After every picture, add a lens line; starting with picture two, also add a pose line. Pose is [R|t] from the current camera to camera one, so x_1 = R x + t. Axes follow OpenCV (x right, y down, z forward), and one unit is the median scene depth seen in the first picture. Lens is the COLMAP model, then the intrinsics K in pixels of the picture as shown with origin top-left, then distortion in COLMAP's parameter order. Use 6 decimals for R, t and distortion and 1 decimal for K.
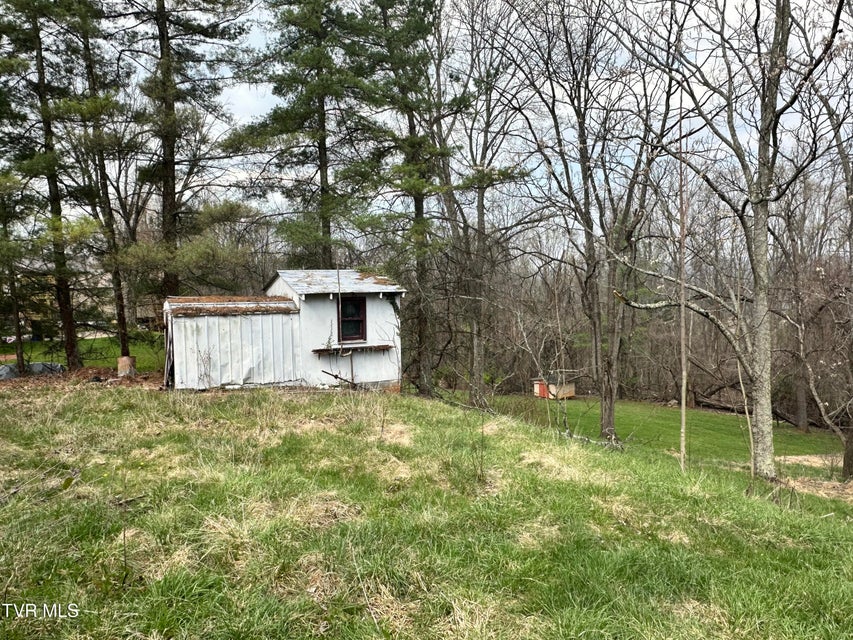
lens RADIAL K [[569.4, 0, 427.1], [0, 569.4, 324.7], [0, 0, 1]] dist [-0.002948, 0.001847]
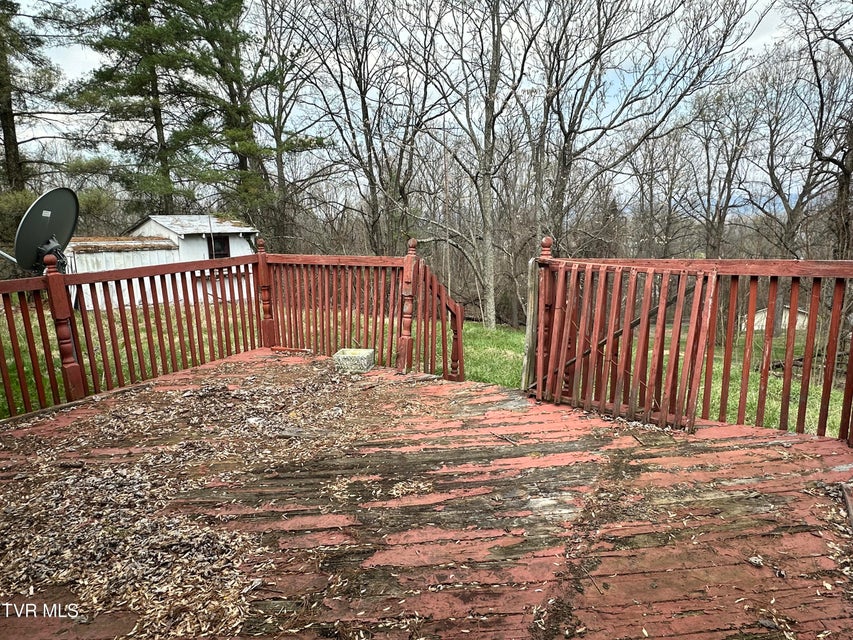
lens RADIAL K [[502.6, 0, 427.3], [0, 502.6, 321.3], [0, 0, 1]] dist [-0.001467, -0.000107]
pose [[0.918174, -0.076437, 0.388734, -0.102623], [0.032990, 0.992555, 0.117245, 0.017820], [-0.394802, -0.094827, 0.913860, -0.186167]]
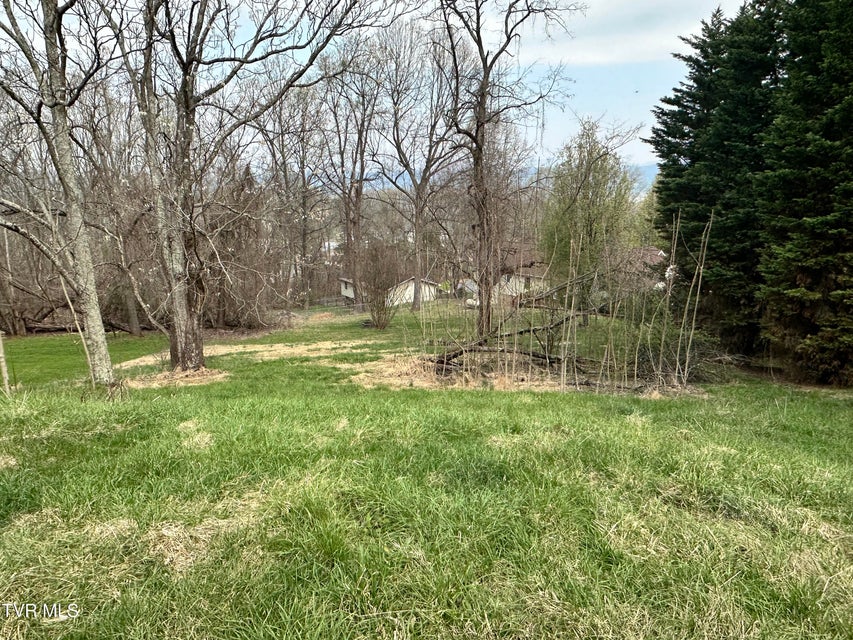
lens RADIAL K [[569.4, 0, 418.8], [0, 569.4, 322.3], [0, 0, 1]] dist [-0.002948, 0.001847]
pose [[0.491704, -0.177512, 0.852477, 0.006598], [0.056197, 0.983429, 0.172366, 0.007011], [-0.868947, -0.036847, 0.493531, -0.007395]]
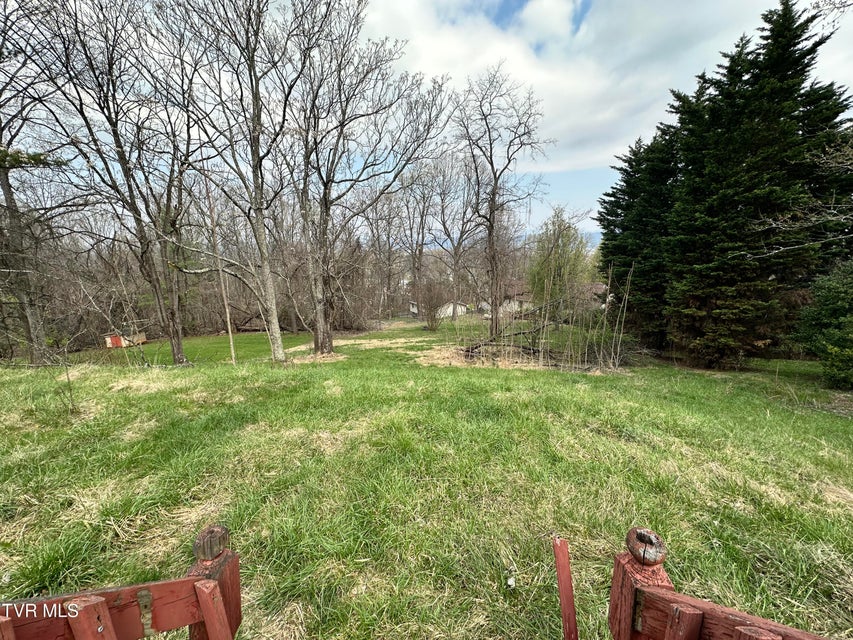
lens RADIAL K [[337.3, 0, 423.3], [0, 337.3, 319.5], [0, 0, 1]] dist [-0.001638, -0.000072]
pose [[0.572367, -0.154590, 0.805294, -0.009216], [0.064714, 0.987521, 0.143576, 0.002979], [-0.817440, -0.030065, 0.575229, -0.018846]]
